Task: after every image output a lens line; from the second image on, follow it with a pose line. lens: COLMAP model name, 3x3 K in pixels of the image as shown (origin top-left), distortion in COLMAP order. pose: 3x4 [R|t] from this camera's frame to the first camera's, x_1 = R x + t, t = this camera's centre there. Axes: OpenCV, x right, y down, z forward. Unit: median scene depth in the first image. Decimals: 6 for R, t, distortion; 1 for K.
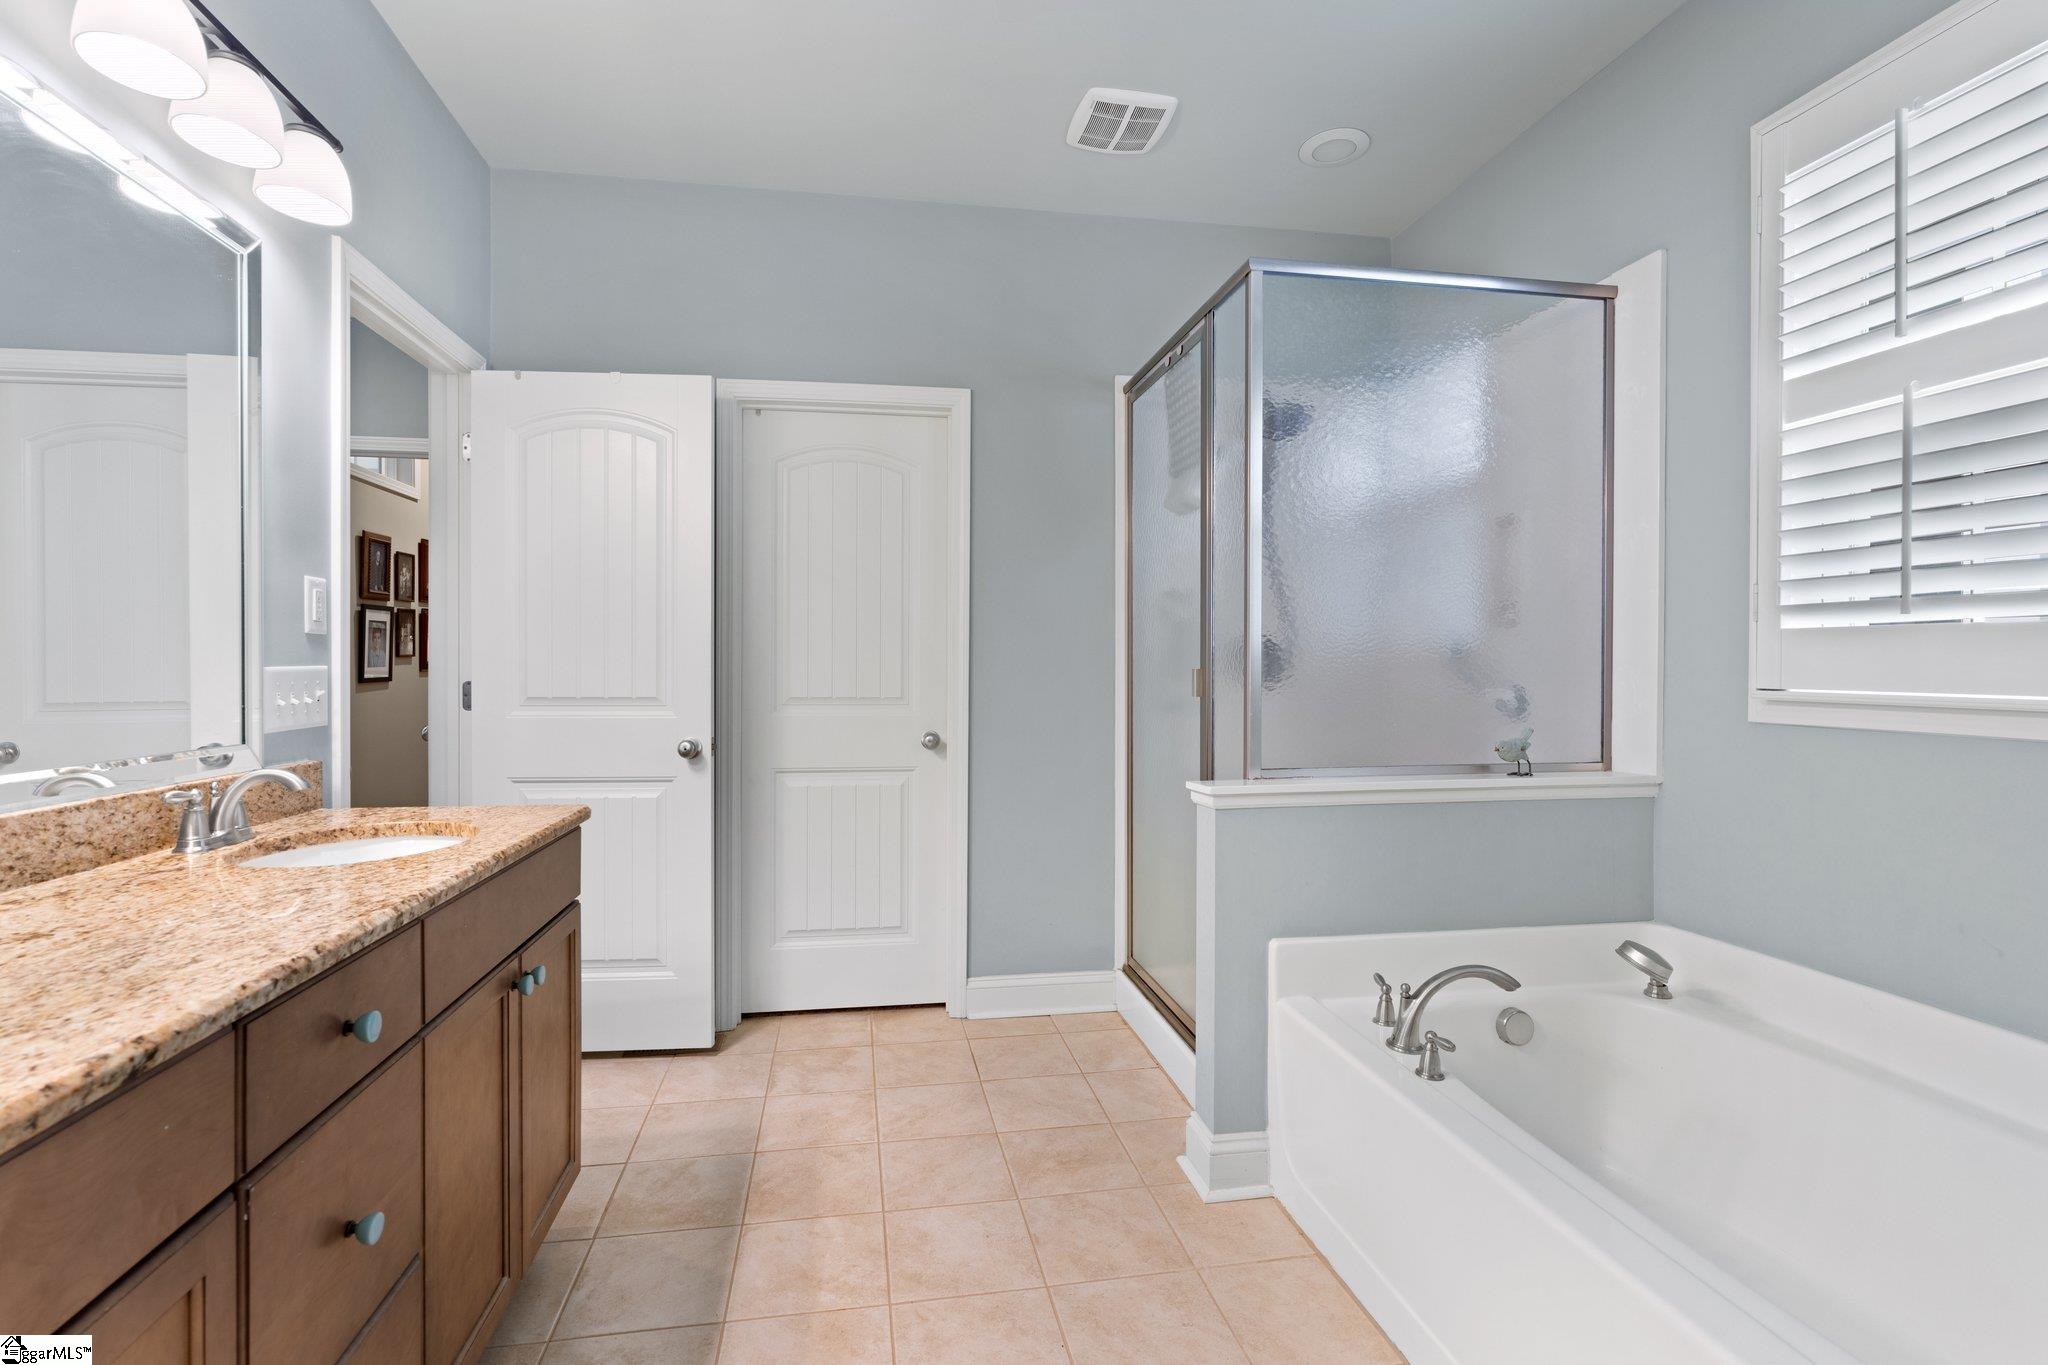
lens RADIAL K [[943.5, 0, 1019.1], [0, 943.5, 675.5], [0, 0, 1]] dist [0.002124, -0.001109]
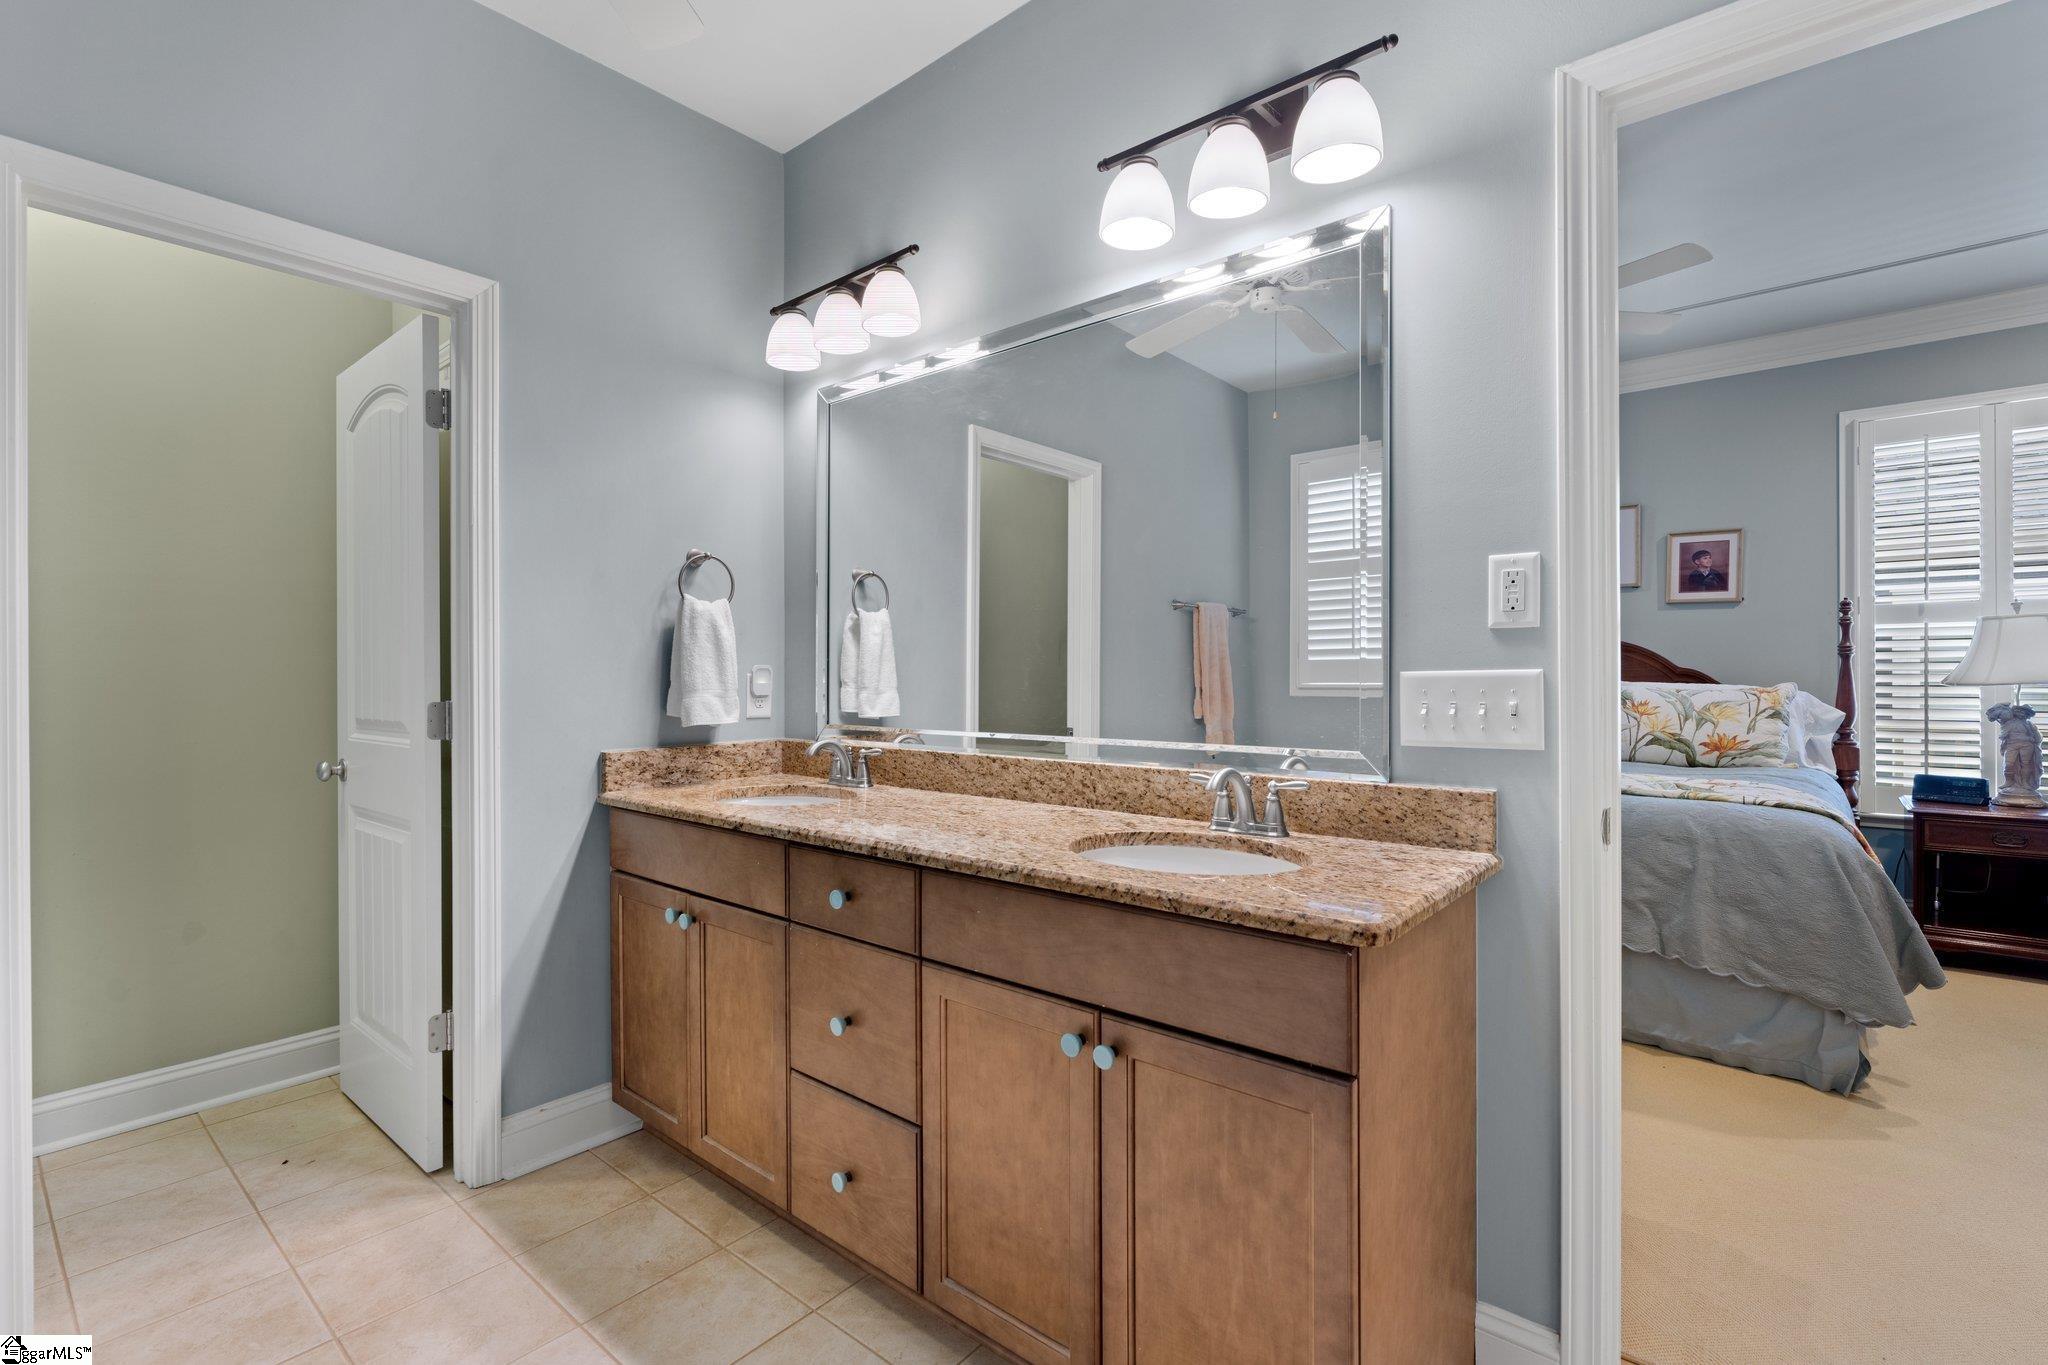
lens RADIAL K [[943.5, 0, 1018.2], [0, 943.5, 687.0], [0, 0, 1]] dist [0.002124, -0.001109]
pose [[-0.773389, -0.009259, -0.633864, 0.078516], [-0.012991, 0.999915, 0.001245, 0.012615], [0.633798, 0.009197, -0.773444, 1.927704]]
